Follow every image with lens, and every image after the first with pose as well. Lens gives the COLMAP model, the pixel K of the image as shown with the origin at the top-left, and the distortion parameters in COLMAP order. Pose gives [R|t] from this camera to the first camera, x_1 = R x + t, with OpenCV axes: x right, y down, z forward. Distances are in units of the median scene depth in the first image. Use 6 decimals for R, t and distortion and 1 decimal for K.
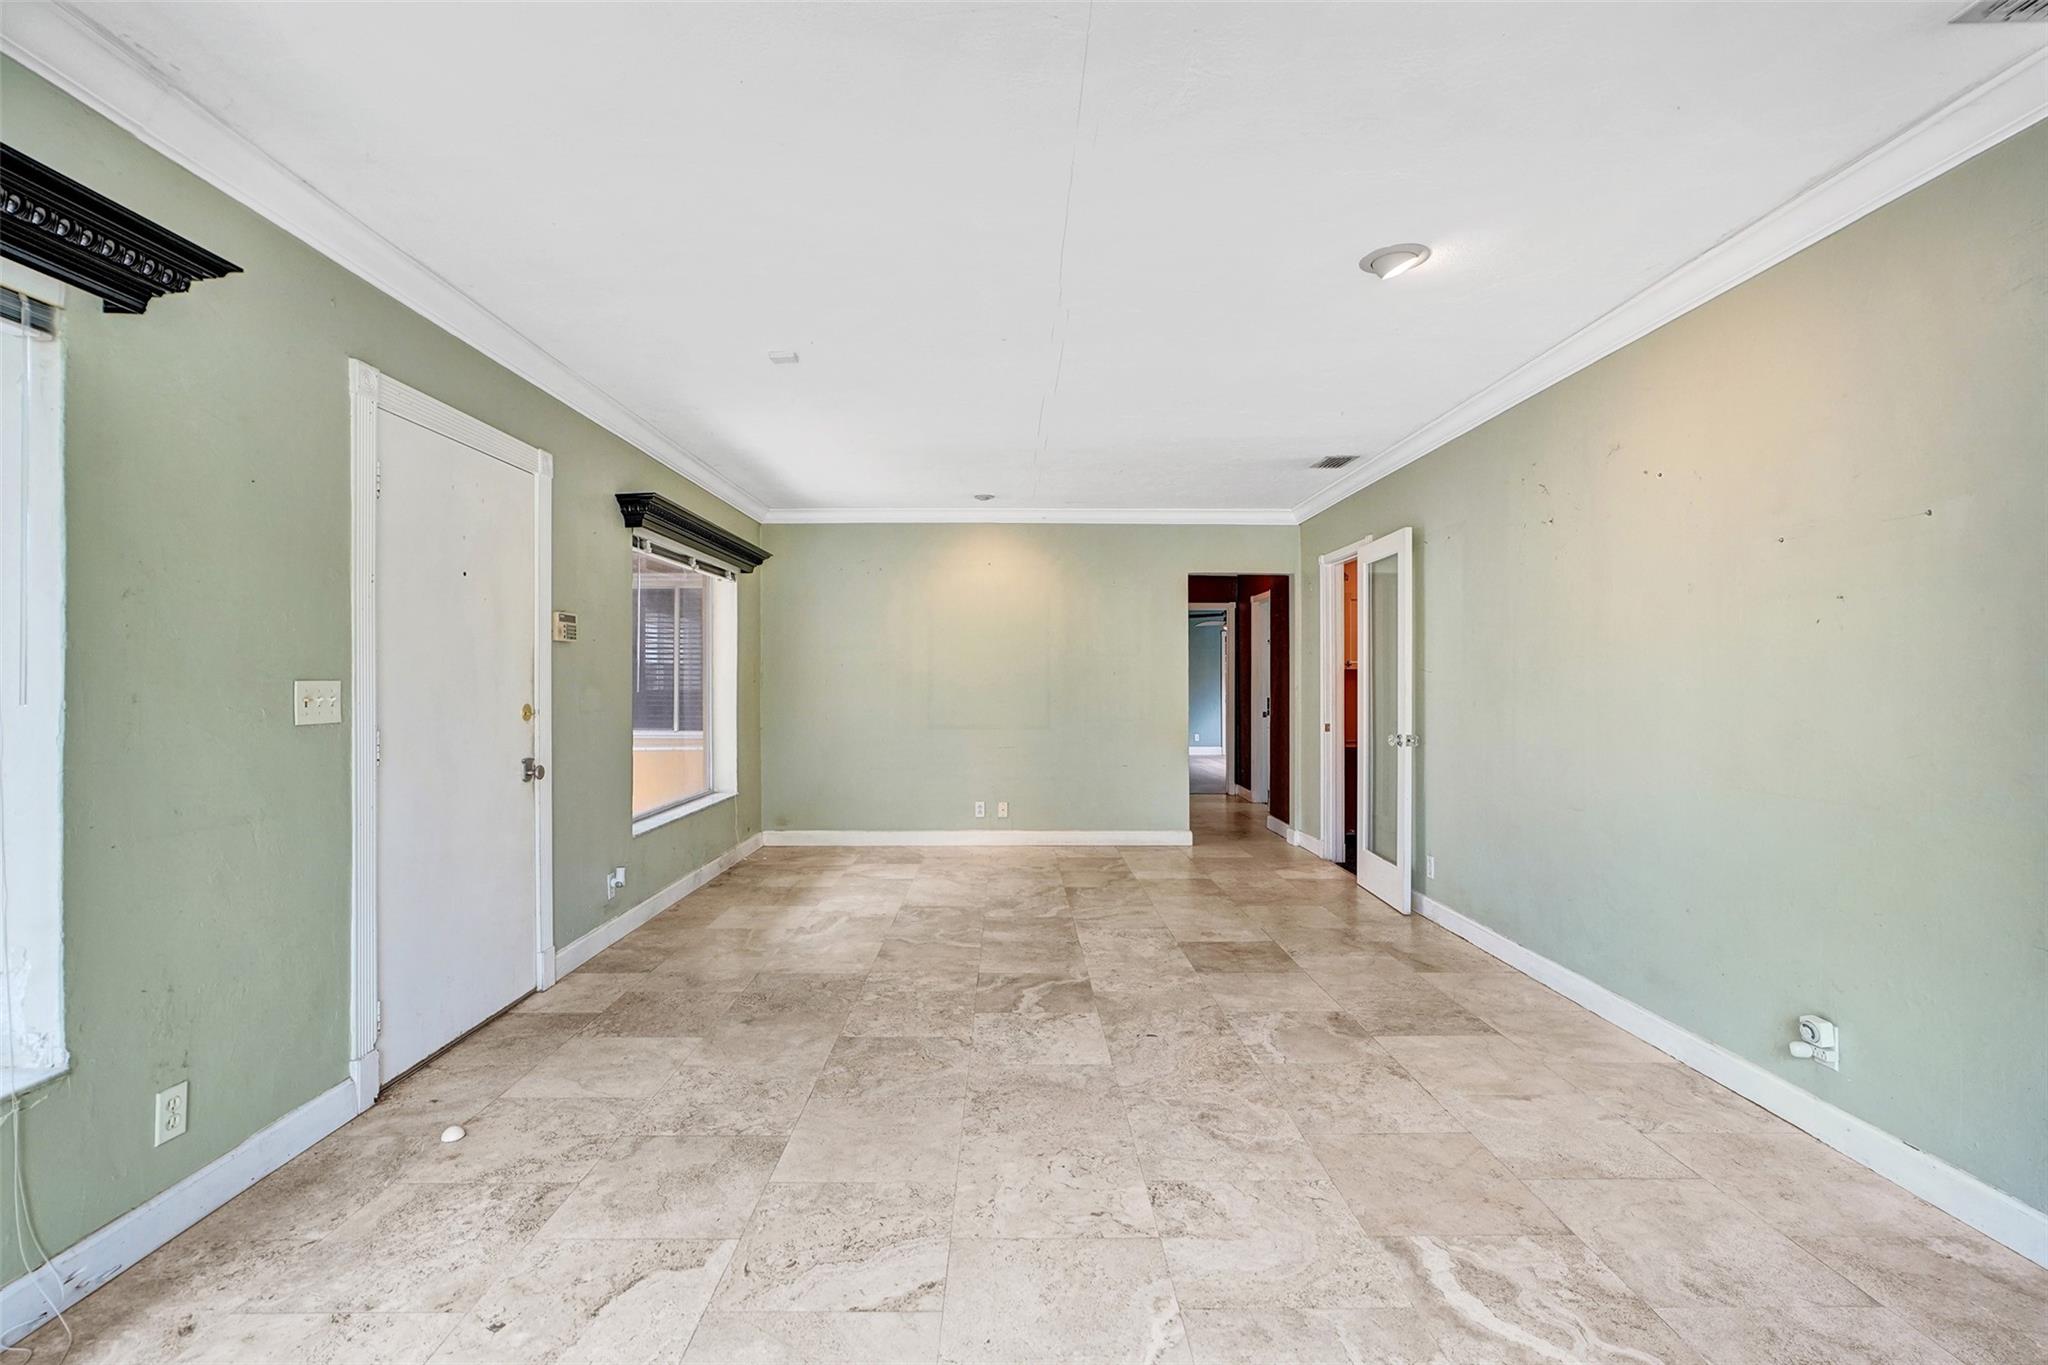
lens RADIAL K [[911.0, 0, 1007.0], [0, 911.0, 688.9], [0, 0, 1]] dist [-0.008861, 0.002781]
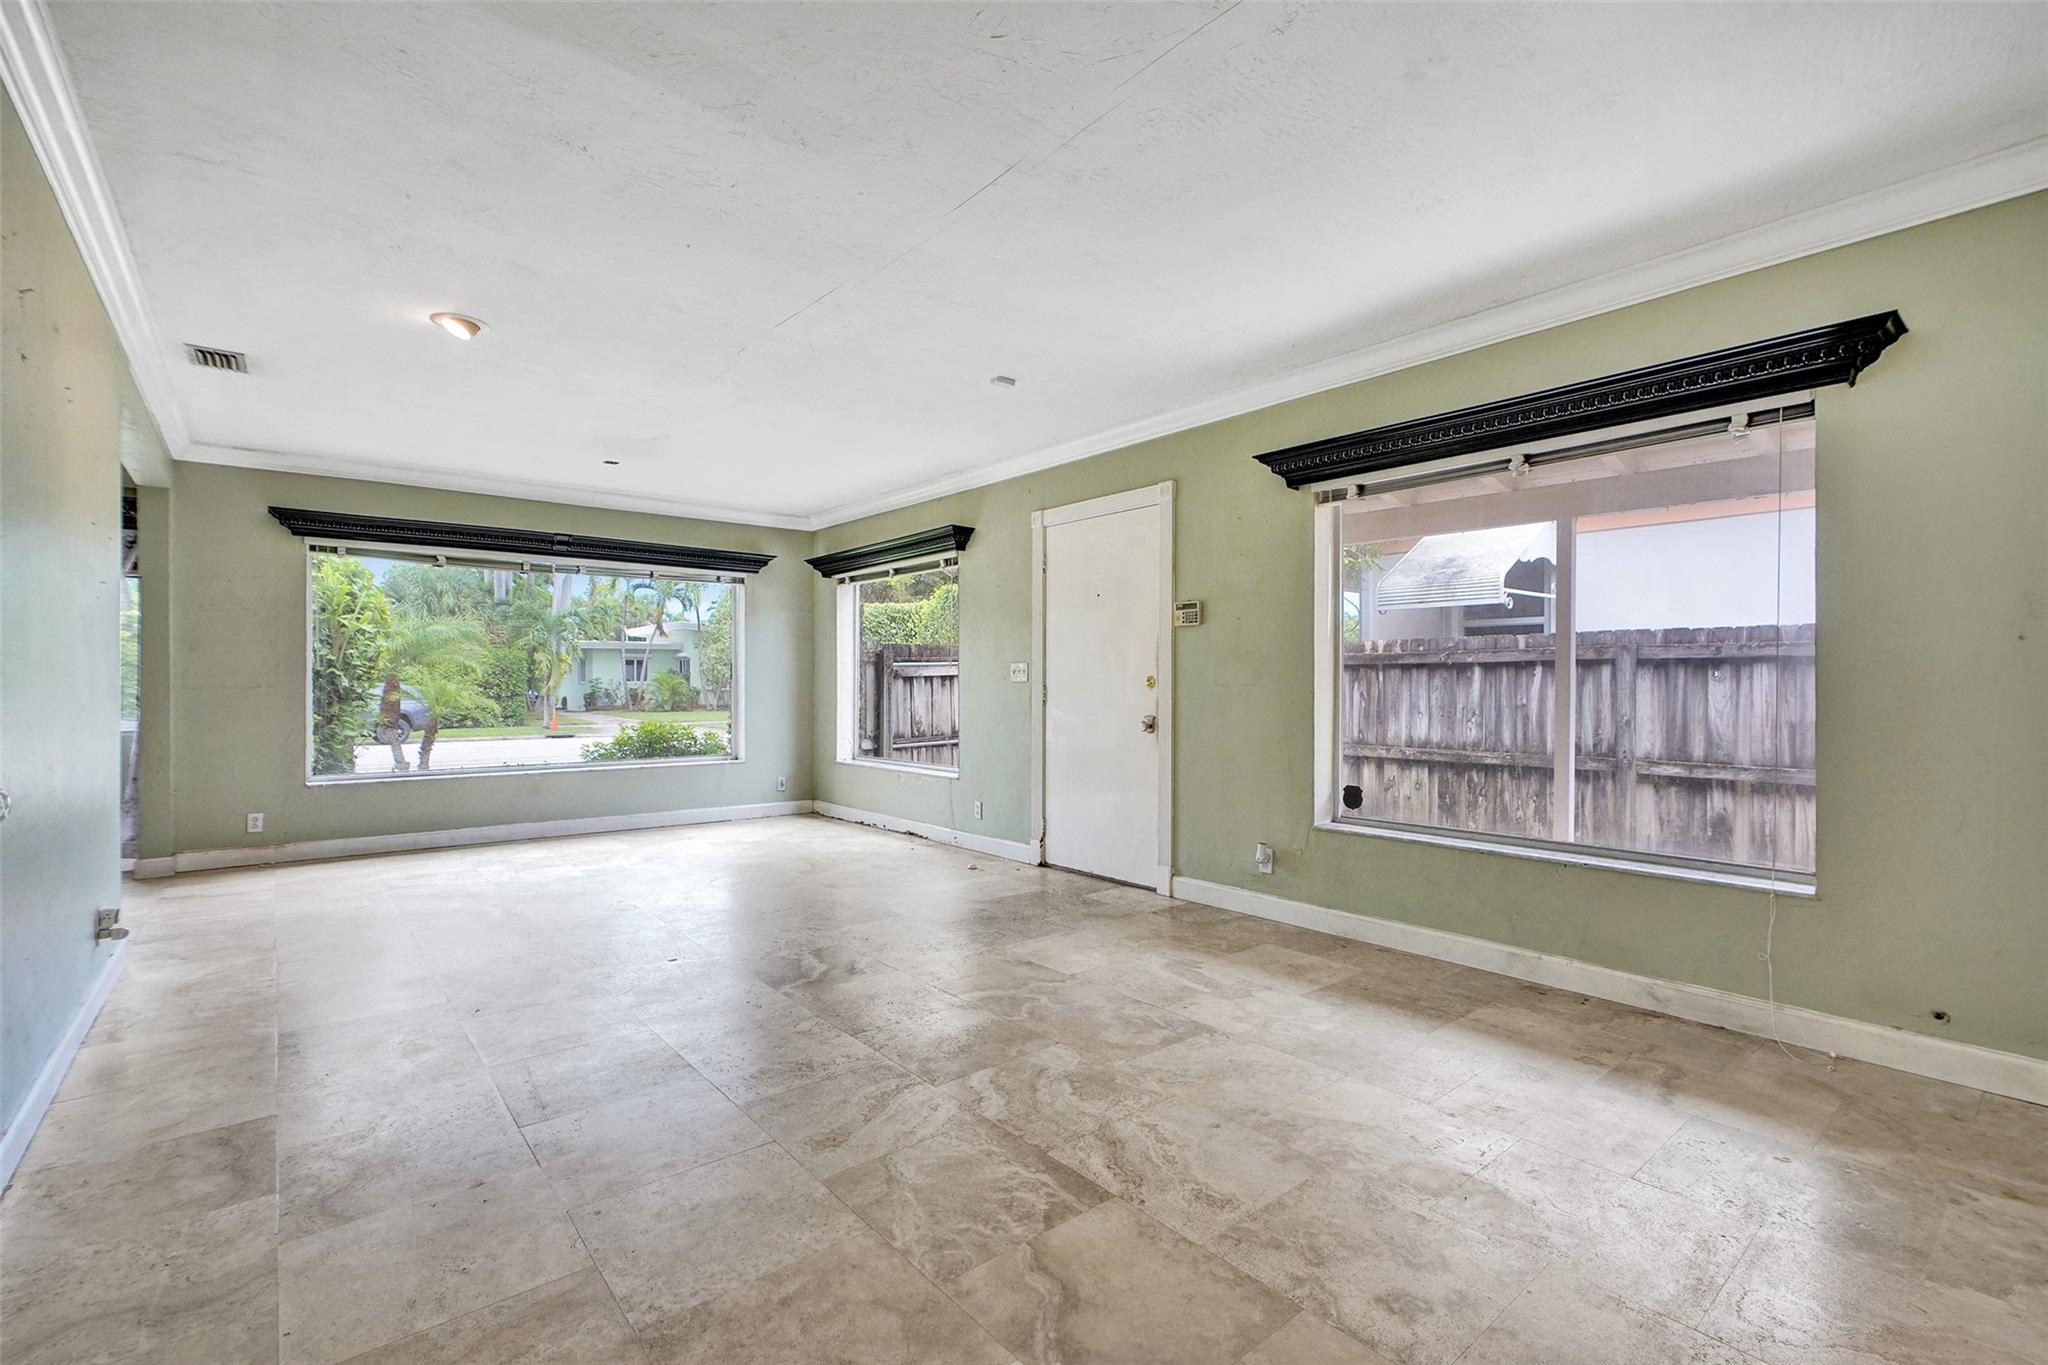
lens RADIAL K [[911.0, 0, 1031.9], [0, 911.0, 681.4], [0, 0, 1]] dist [-0.008861, 0.002781]
pose [[-0.762806, -0.002173, -0.646623, 0.485546], [-0.006710, 0.999967, 0.004556, 0.019869], [0.646592, 0.007815, -0.762796, 1.894709]]
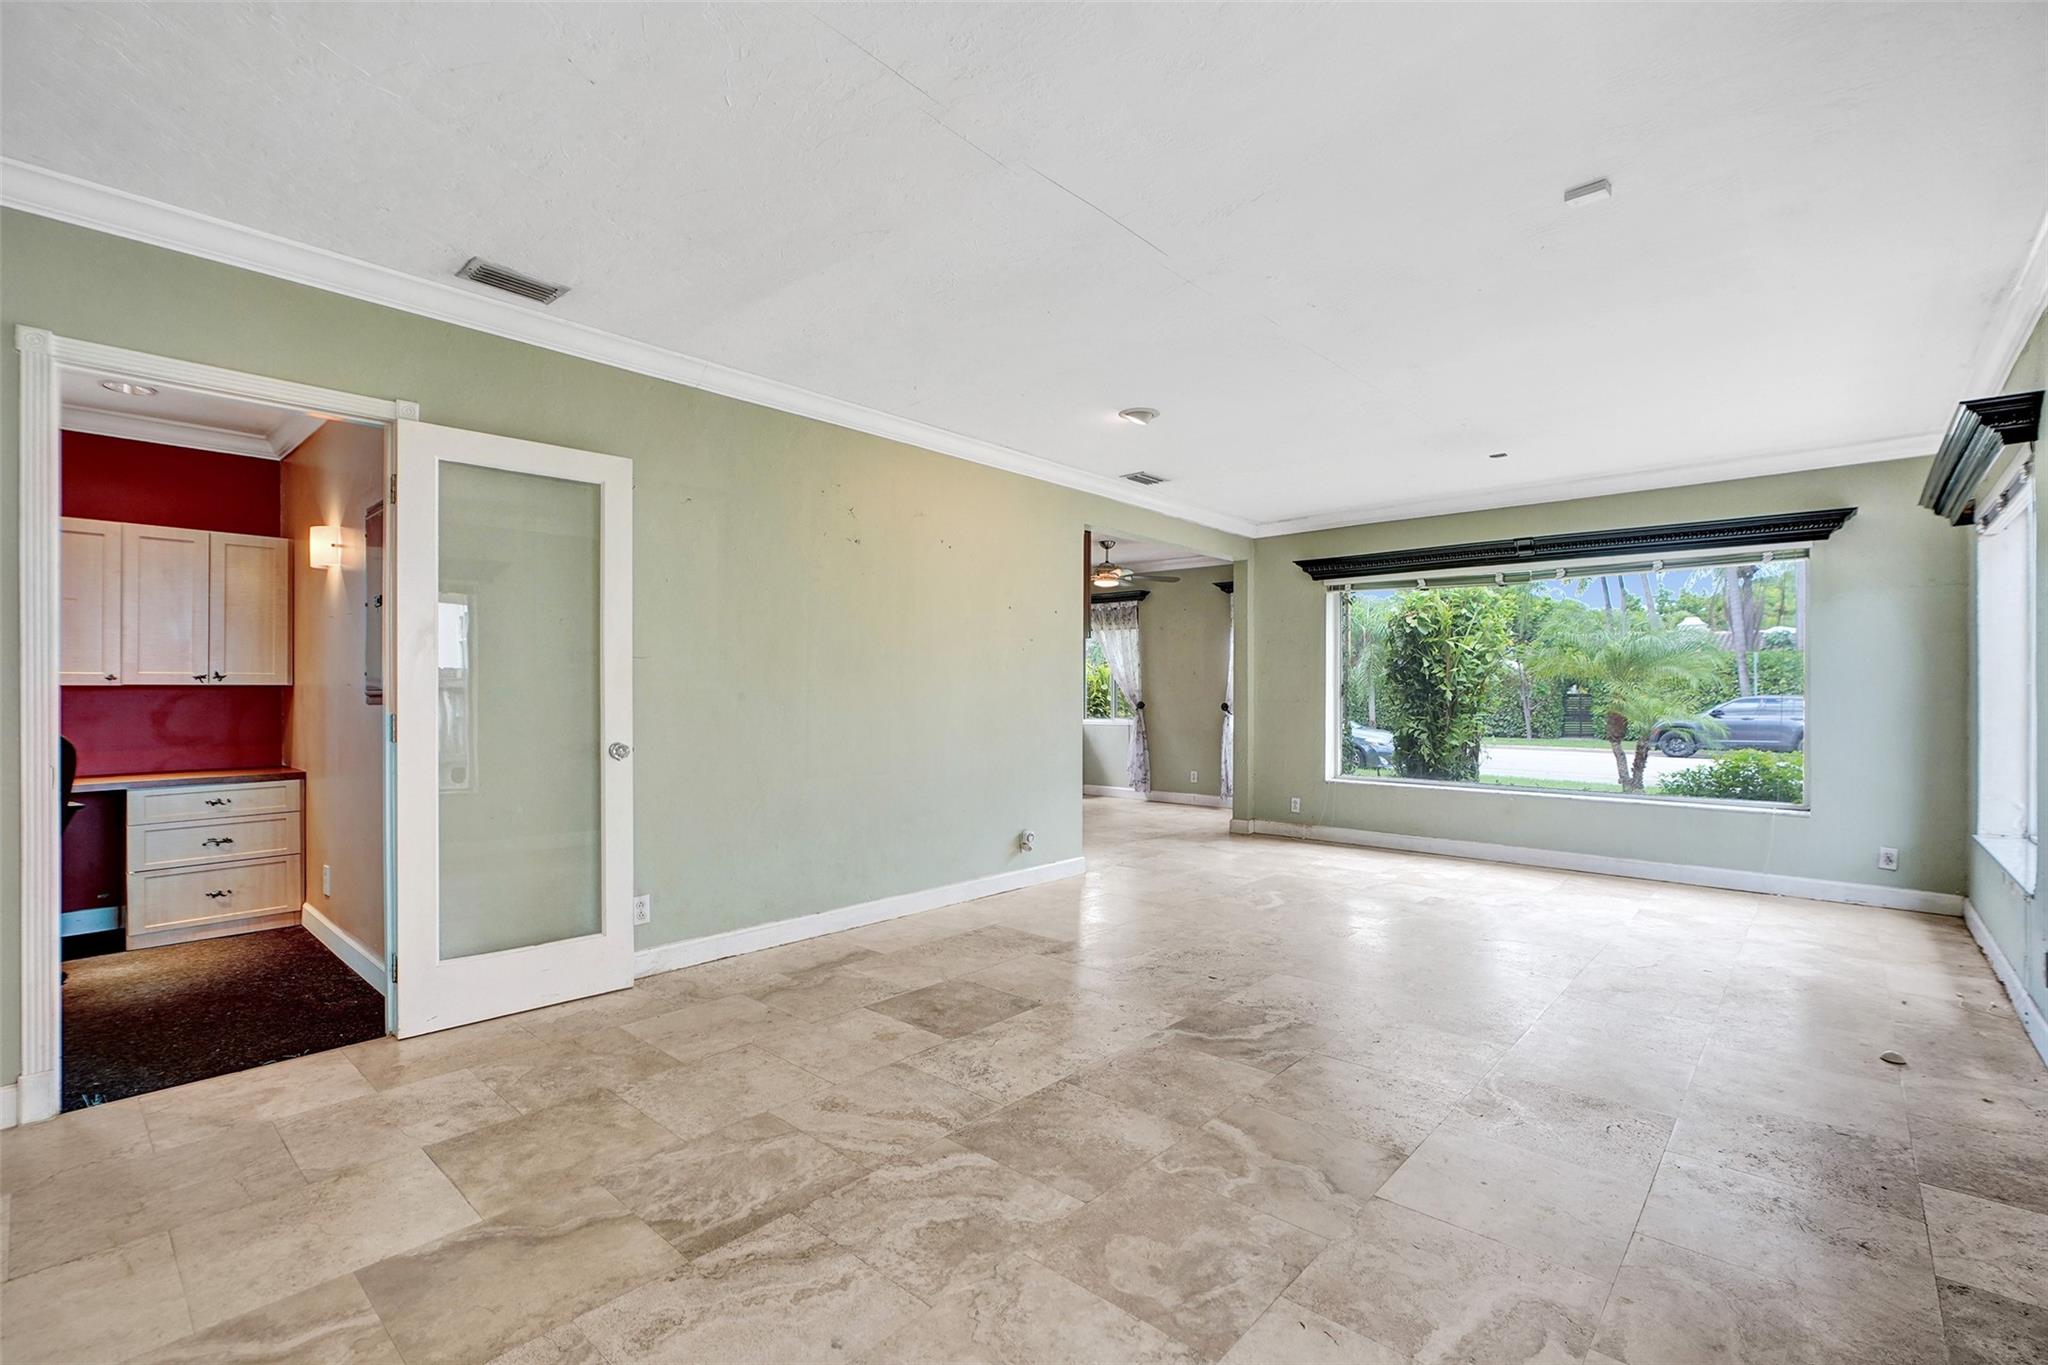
lens RADIAL K [[911.0, 0, 1026.7], [0, 911.0, 683.9], [0, 0, 1]] dist [-0.008861, 0.002781]
pose [[-0.743795, 0.005498, 0.668385, -0.383650], [0.004560, 0.999985, -0.003151, 0.010718], [-0.668392, 0.000704, -0.743809, 1.765291]]
